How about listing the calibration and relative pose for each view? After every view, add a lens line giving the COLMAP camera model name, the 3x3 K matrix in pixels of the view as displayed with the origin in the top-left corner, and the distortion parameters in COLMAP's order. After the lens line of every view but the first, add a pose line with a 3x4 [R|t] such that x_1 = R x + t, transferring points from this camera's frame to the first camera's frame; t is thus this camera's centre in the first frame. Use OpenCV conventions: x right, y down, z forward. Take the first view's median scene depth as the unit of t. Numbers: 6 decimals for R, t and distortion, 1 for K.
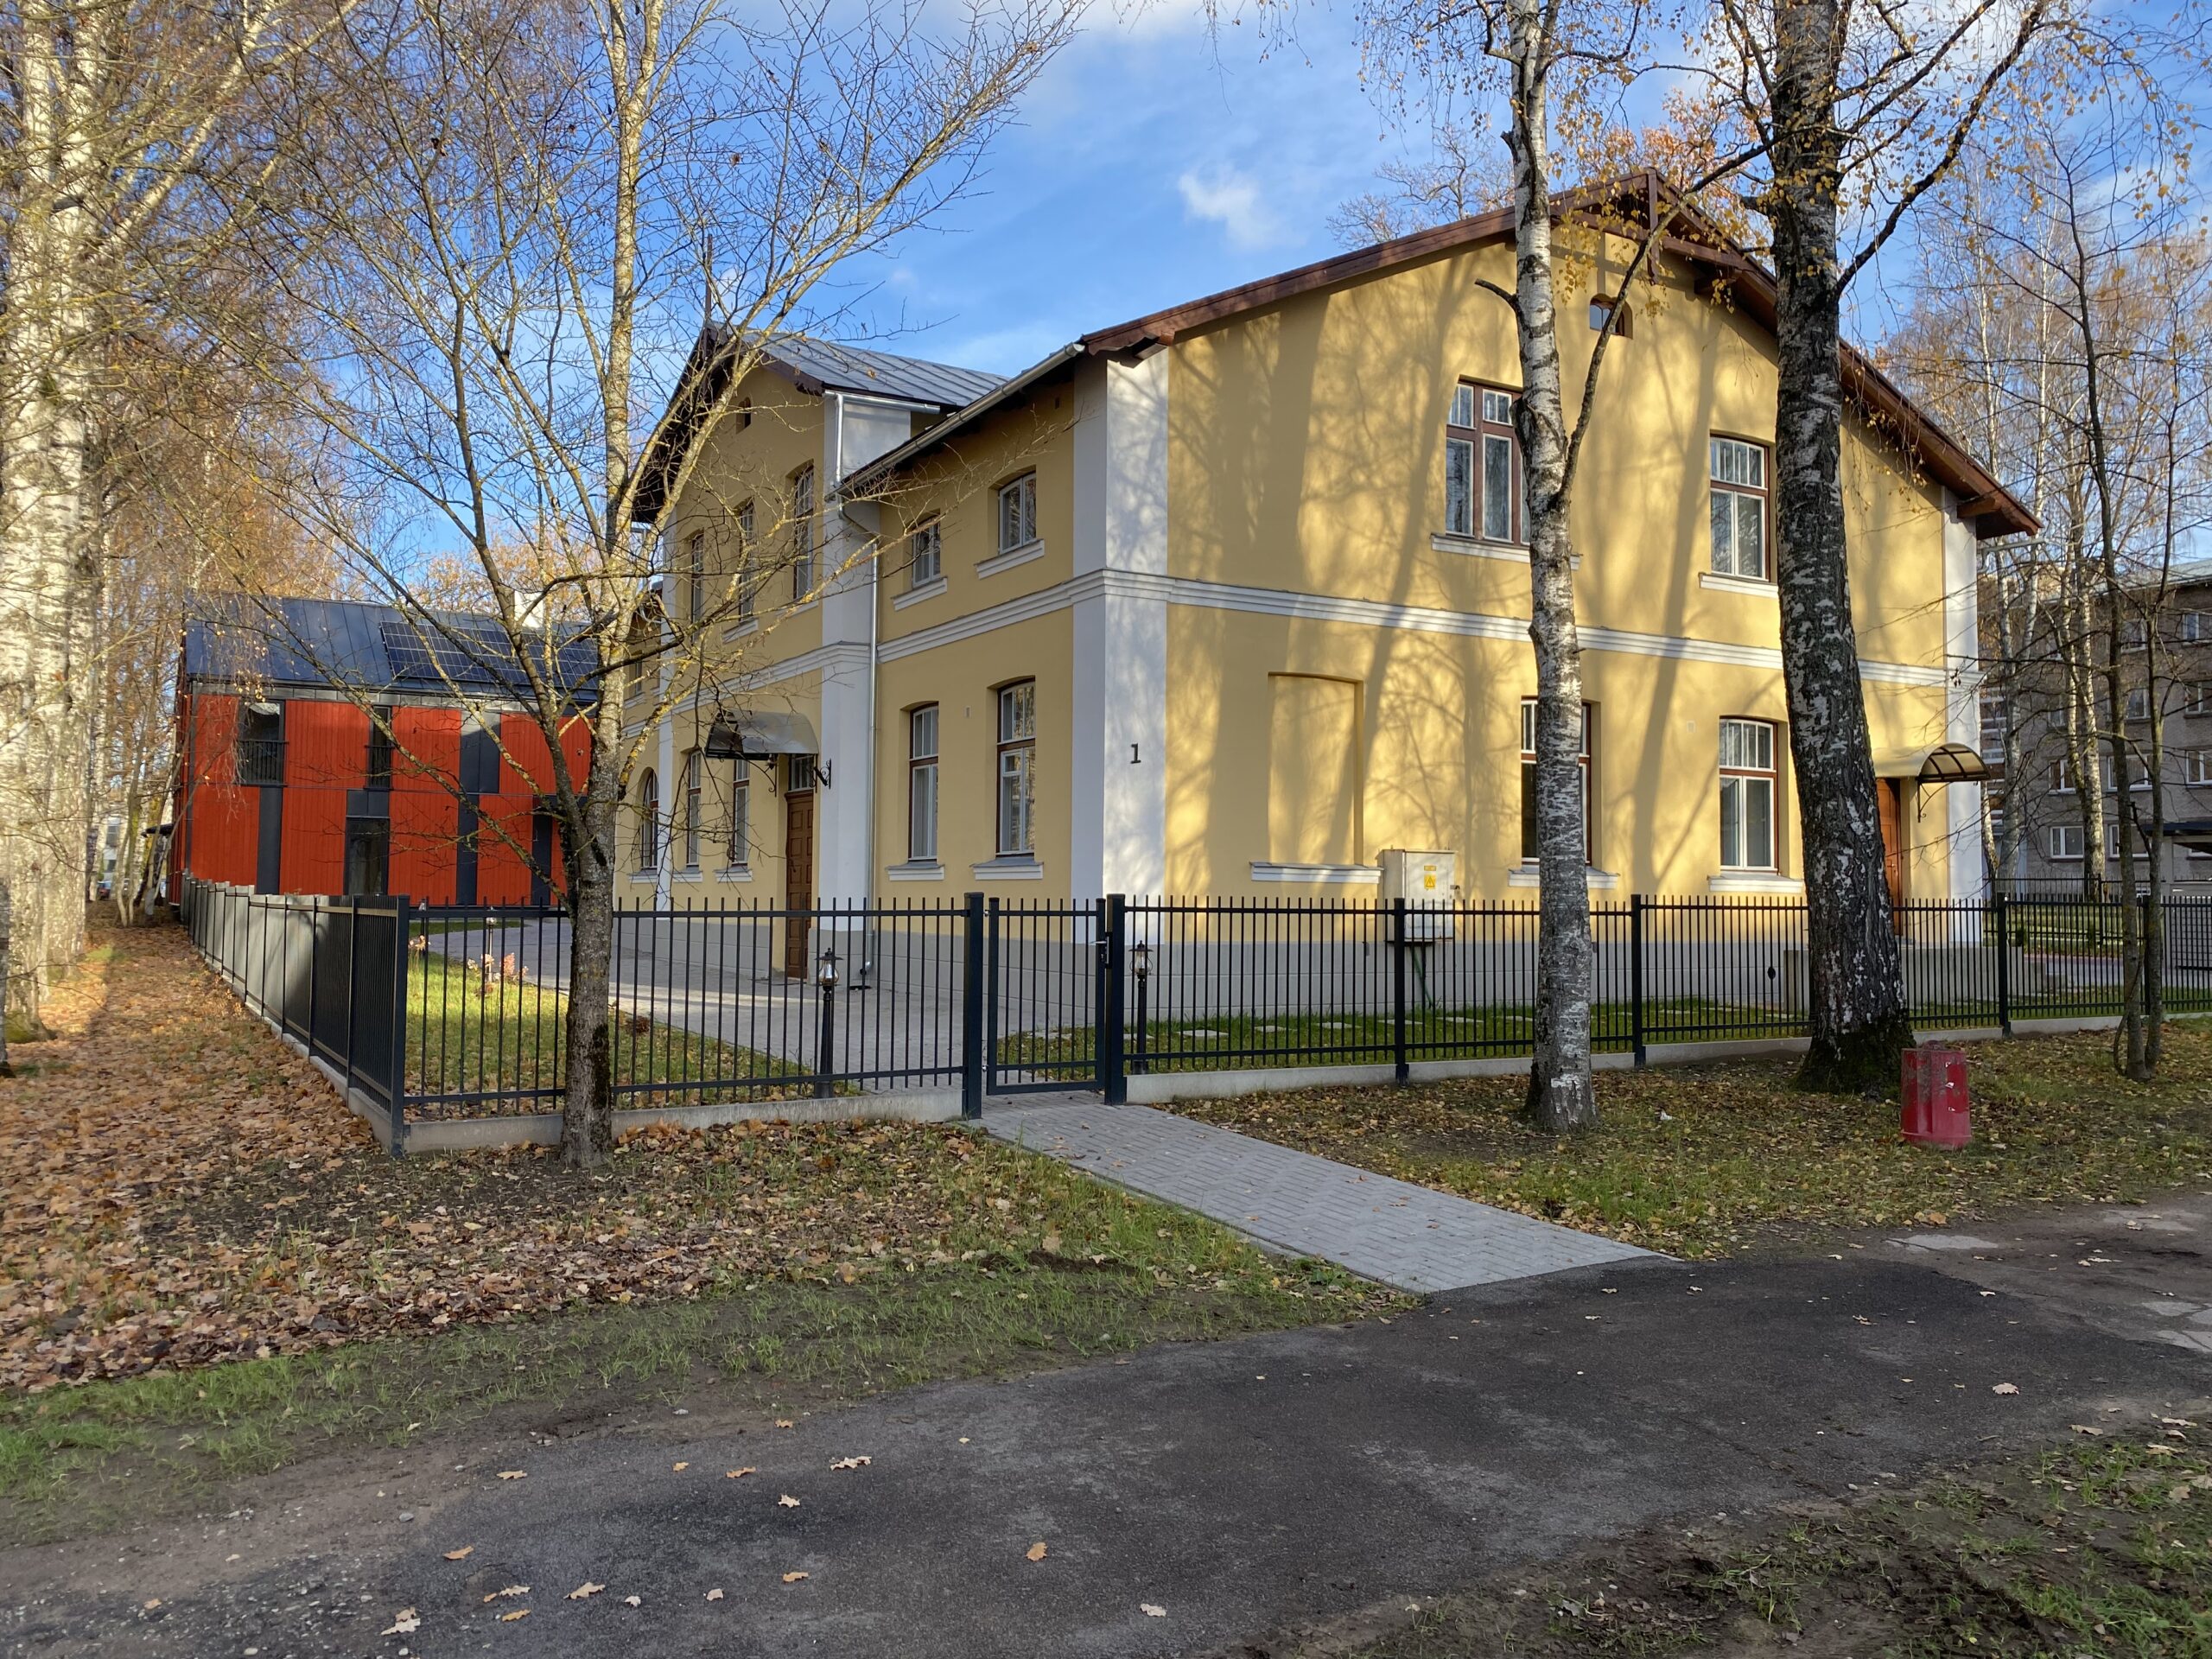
lens RADIAL K [[1659.6, 0, 1106.0], [0, 1659.6, 829.5], [0, 0, 1]] dist [0.120305, 0.000254]
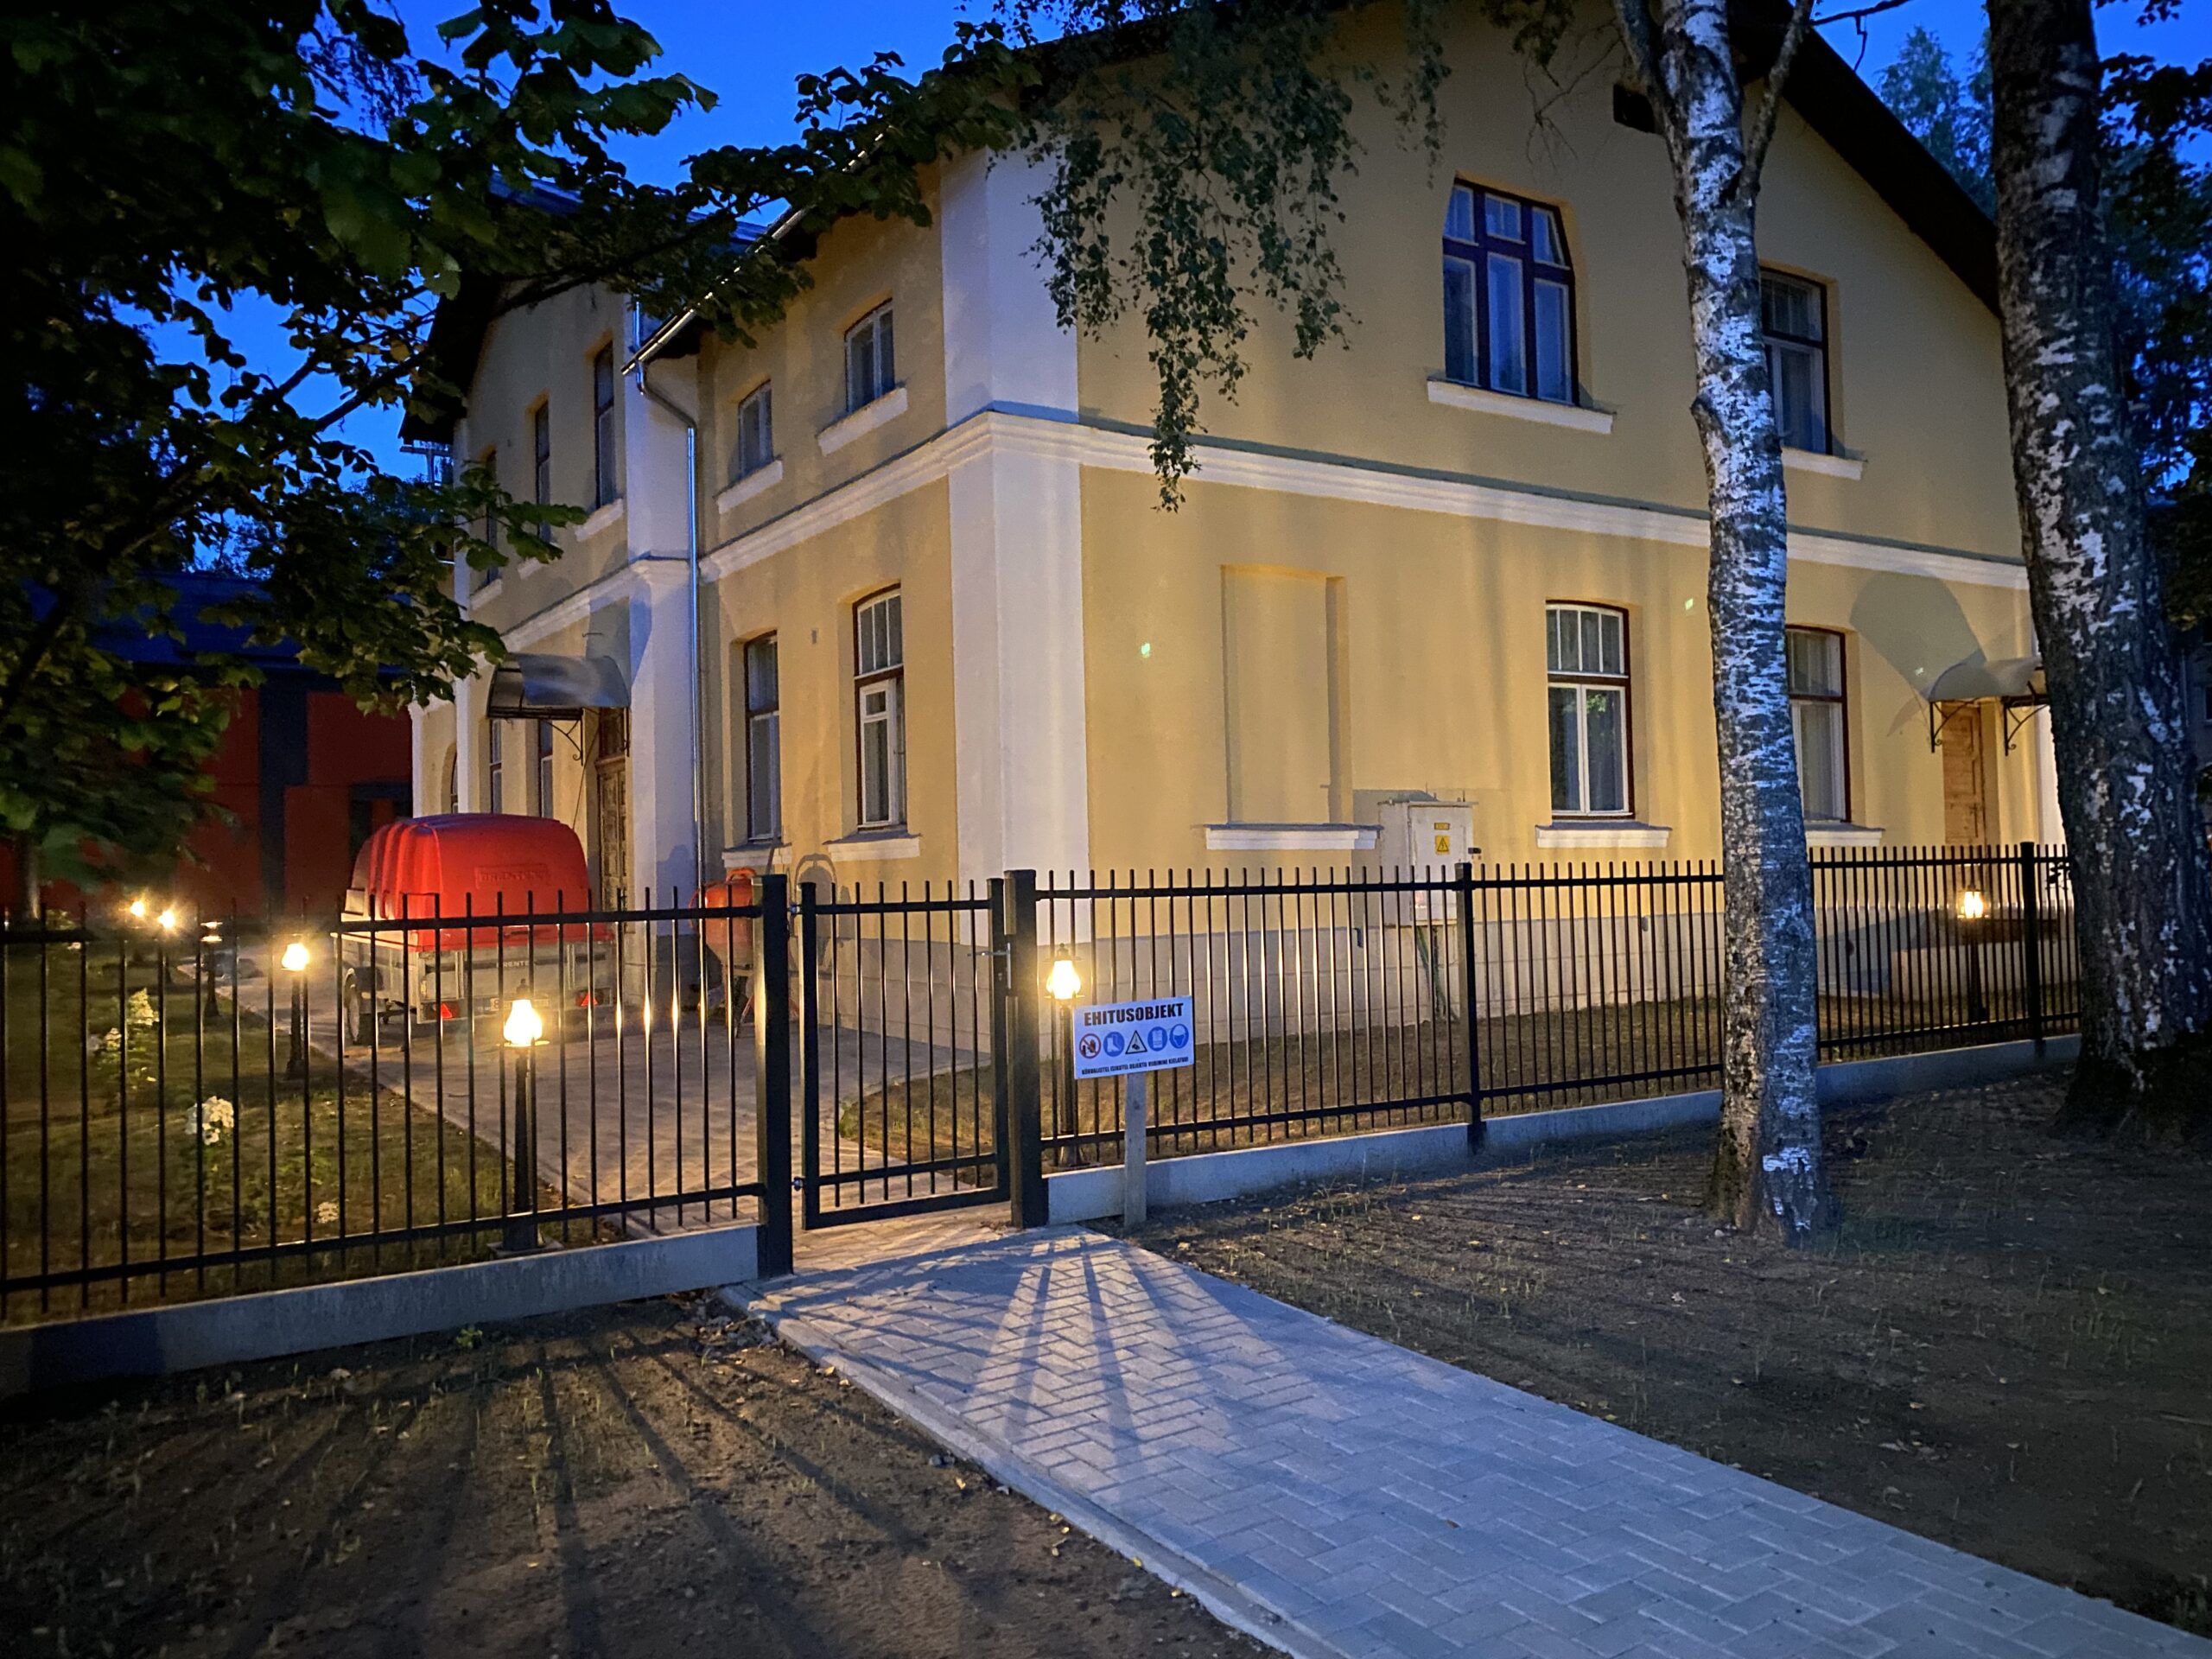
lens RADIAL K [[1692.3, 0, 1106.0], [0, 1692.3, 829.5], [0, 0, 1]] dist [0.099635, -0.000010]
pose [[0.998110, -0.031186, 0.052951, 0.004089], [0.030631, 0.999467, 0.011272, 0.015834], [-0.053274, -0.009629, 0.998533, 0.338127]]
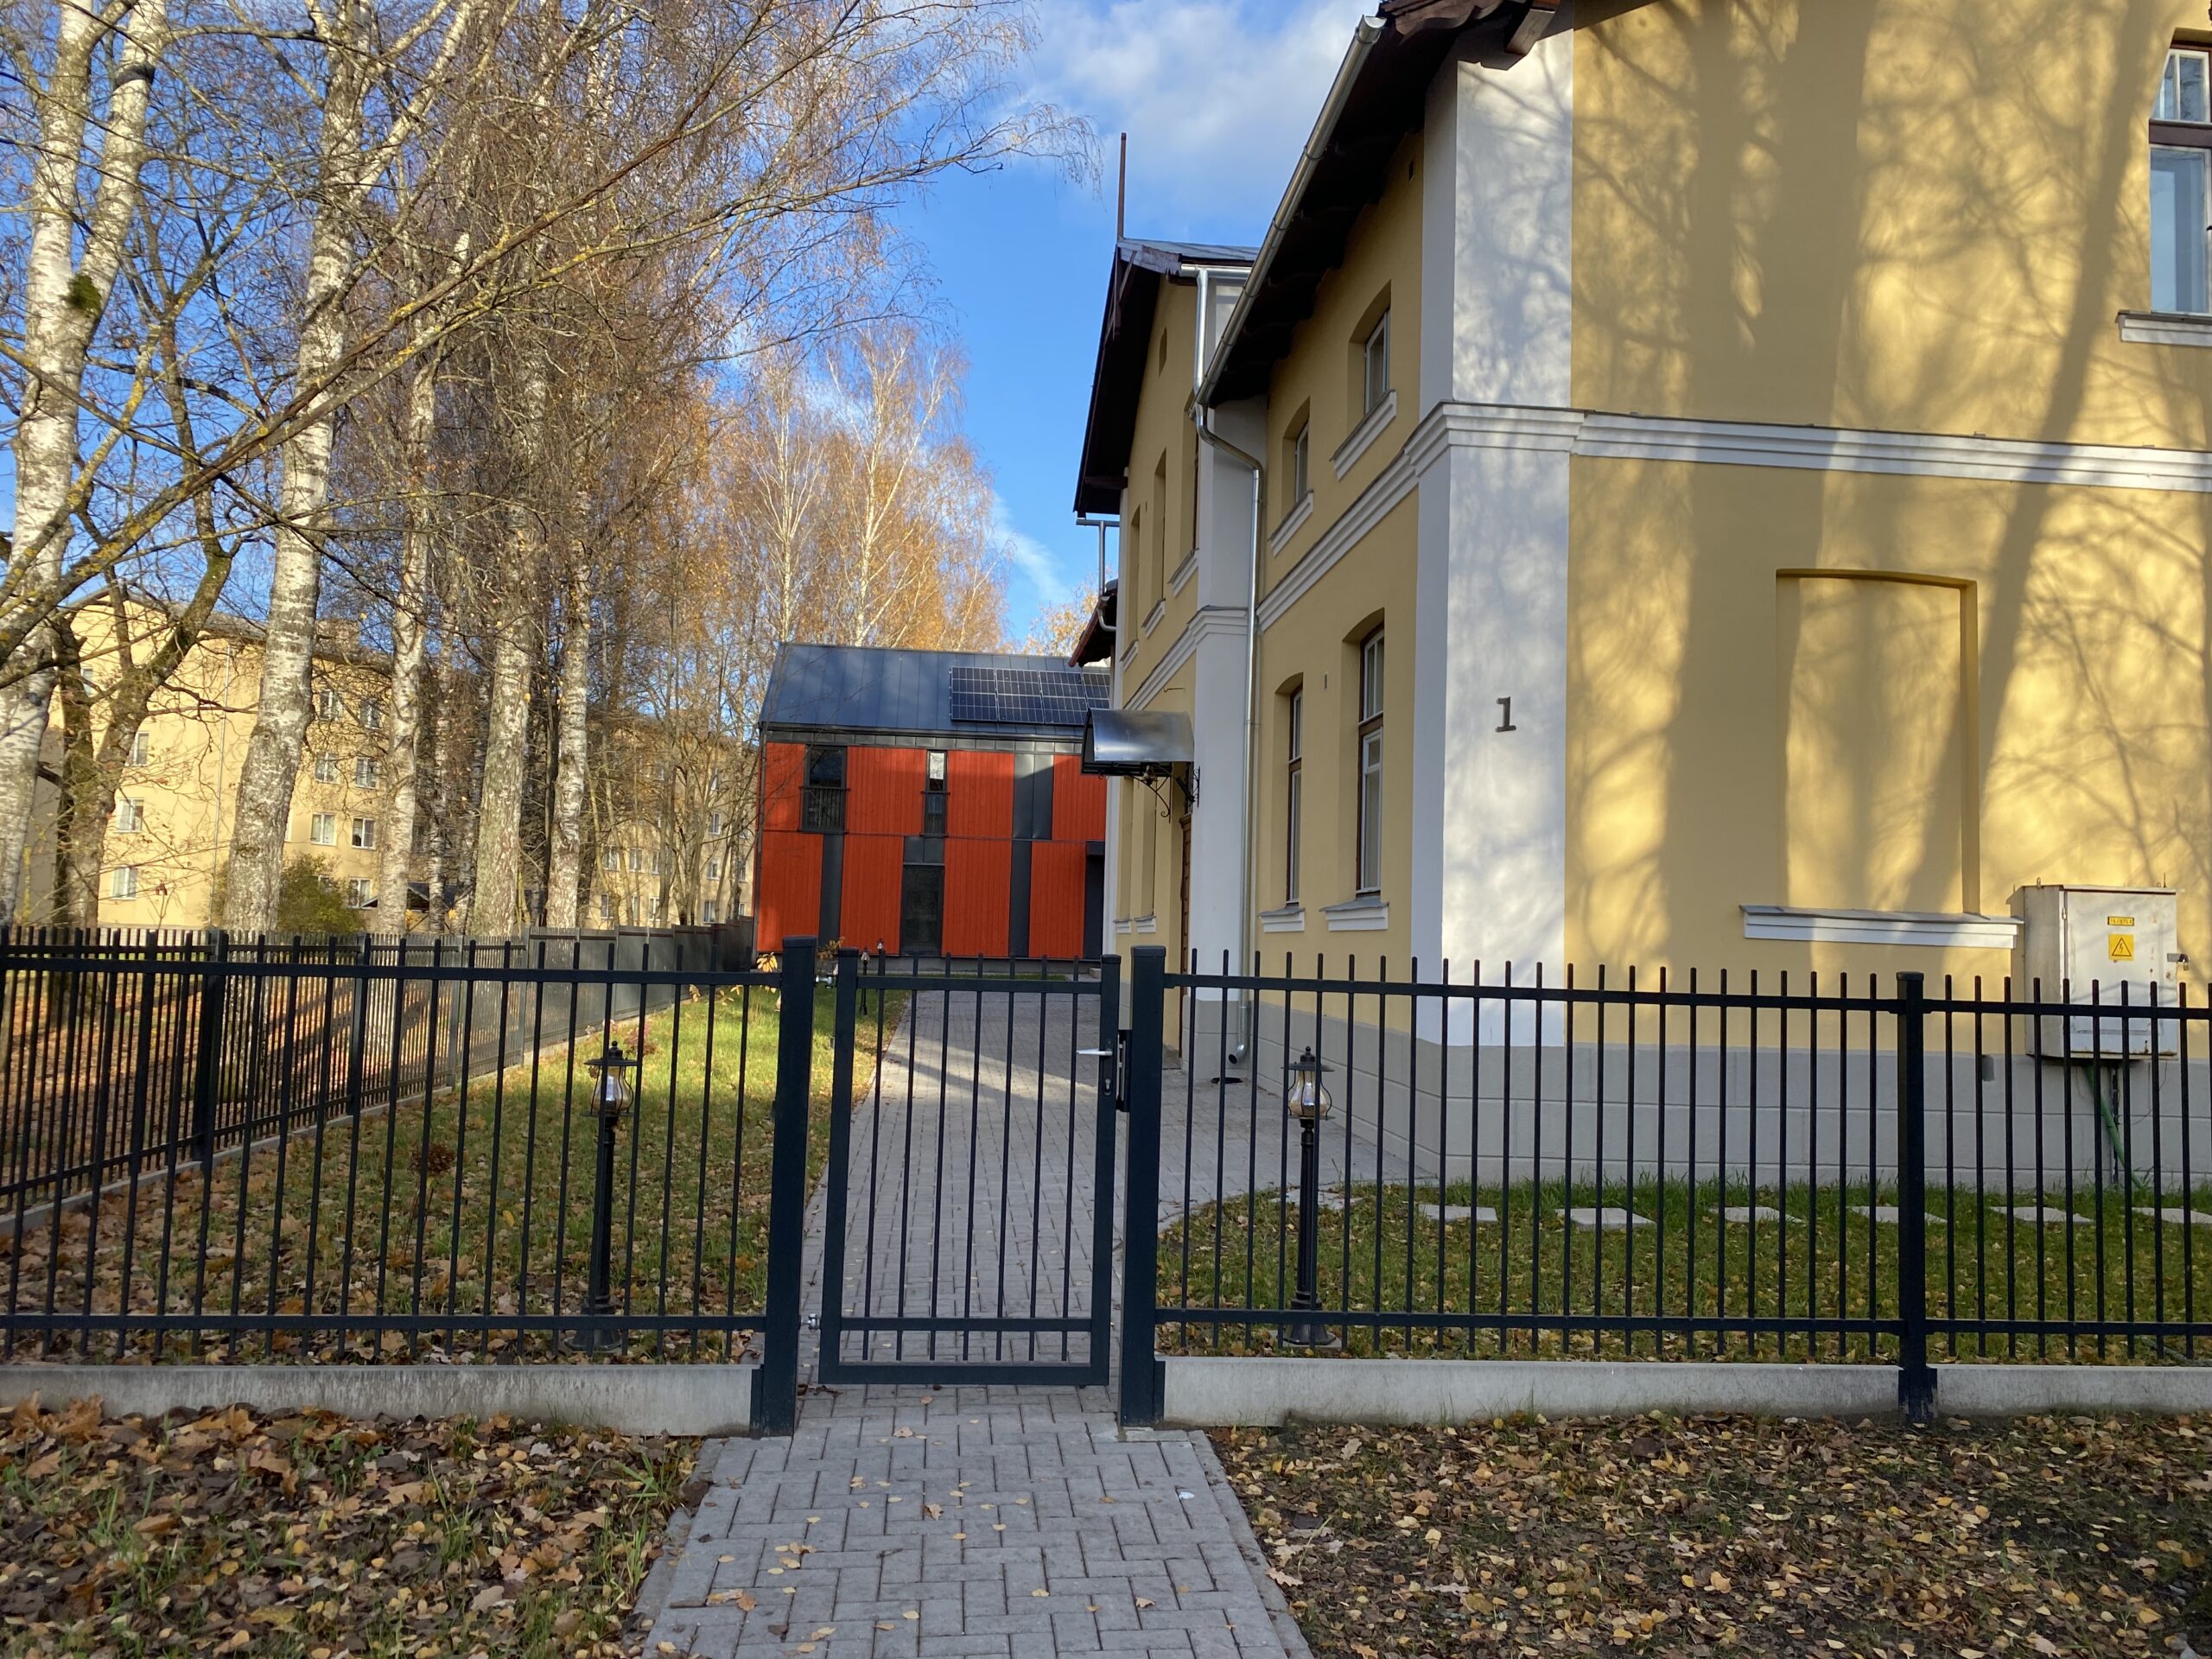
lens RADIAL K [[1703.9, 0, 1107.8], [0, 1703.9, 837.7], [0, 0, 1]] dist [0.048997, 0.003121]
pose [[0.918167, -0.007700, -0.396119, 0.155579], [-0.004676, 0.999531, -0.030266, 0.020001], [0.396166, 0.029642, 0.917700, 0.489545]]
